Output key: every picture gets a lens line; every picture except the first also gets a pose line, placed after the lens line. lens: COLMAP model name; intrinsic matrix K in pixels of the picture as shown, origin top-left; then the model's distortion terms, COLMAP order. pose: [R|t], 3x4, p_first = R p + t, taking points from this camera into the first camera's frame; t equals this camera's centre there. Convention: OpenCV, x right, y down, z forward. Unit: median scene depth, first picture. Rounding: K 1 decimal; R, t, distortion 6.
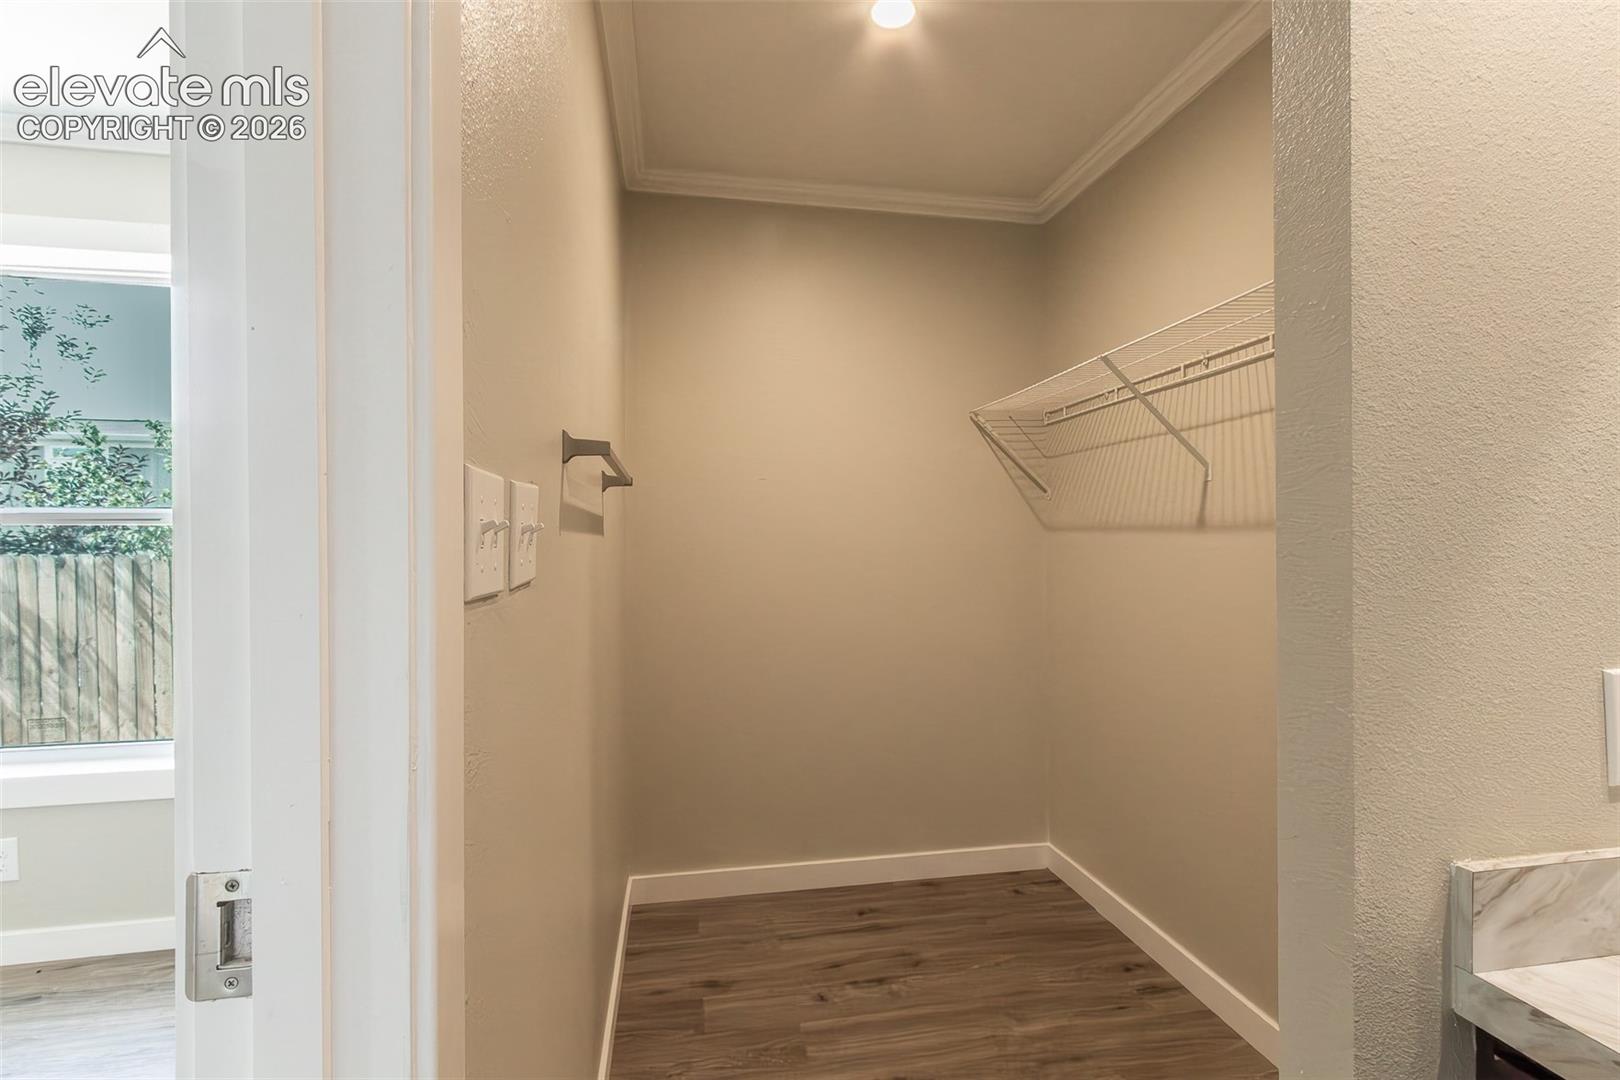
lens RADIAL K [[751.4, 0, 811.3], [0, 751.4, 543.8], [0, 0, 1]] dist [0.011940, -0.001226]
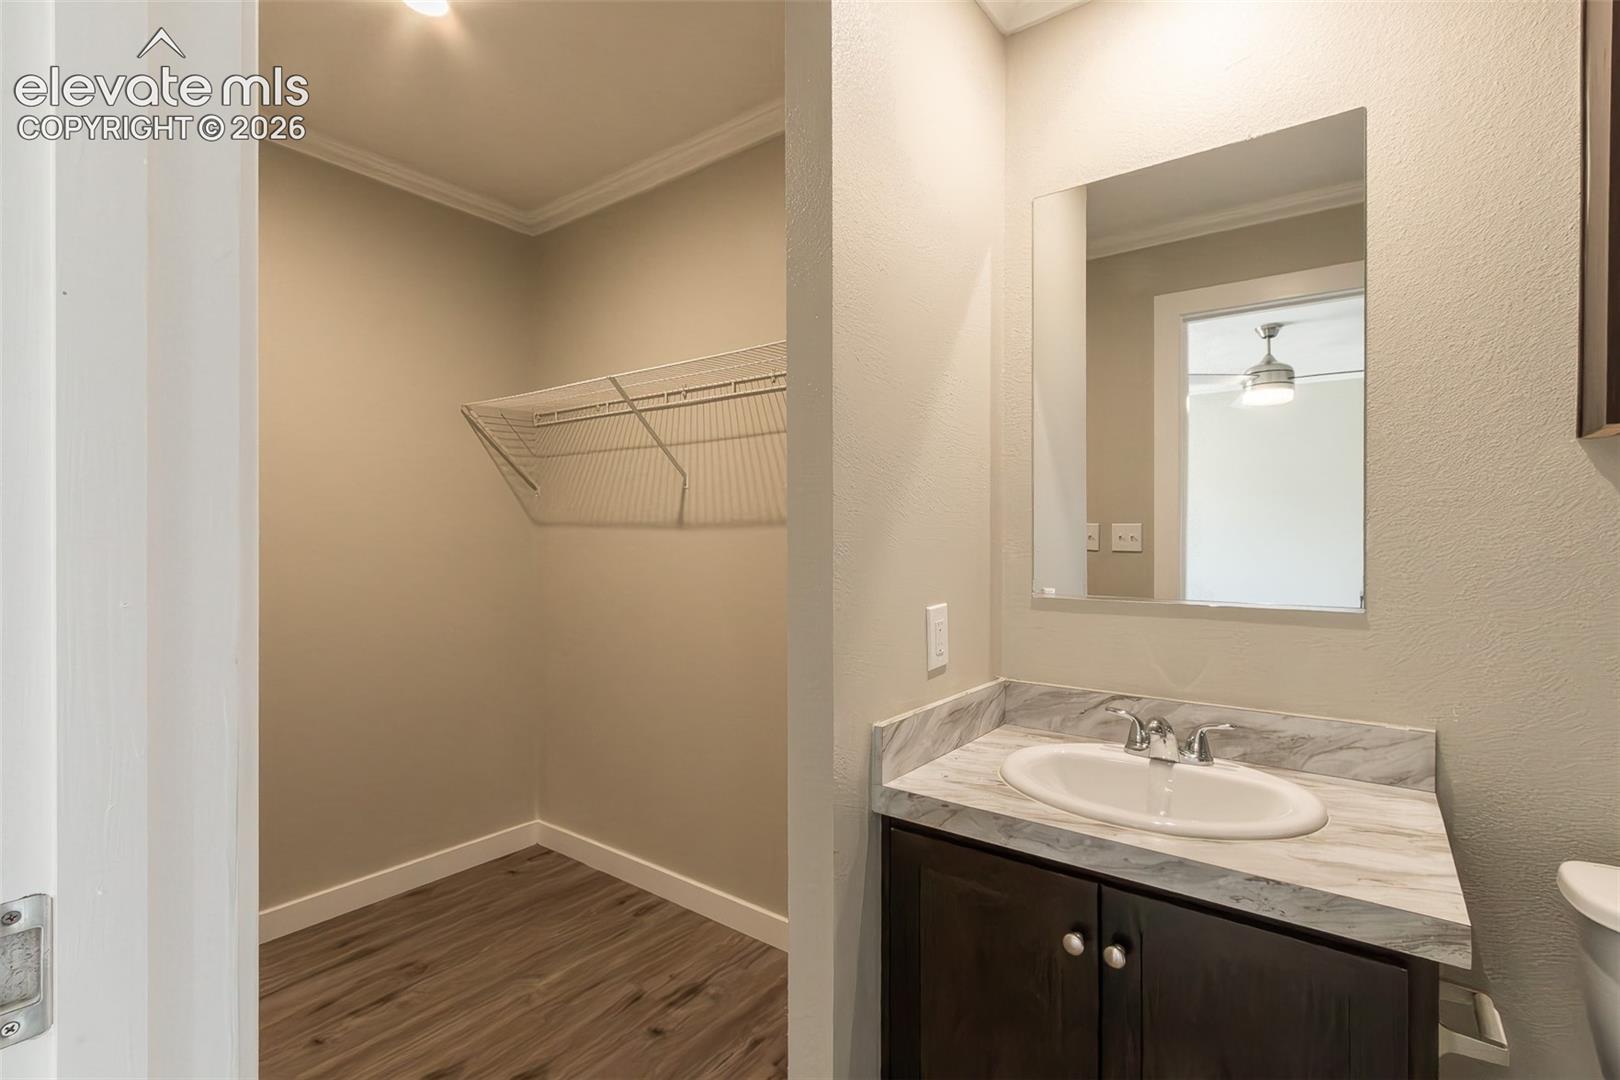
lens RADIAL K [[751.4, 0, 807.1], [0, 751.4, 536.2], [0, 0, 1]] dist [0.011940, -0.001226]
pose [[0.741234, 0.008690, 0.671190, -0.160195], [-0.003730, 0.999954, -0.008828, 0.006395], [-0.671236, 0.004040, 0.741233, -0.059960]]
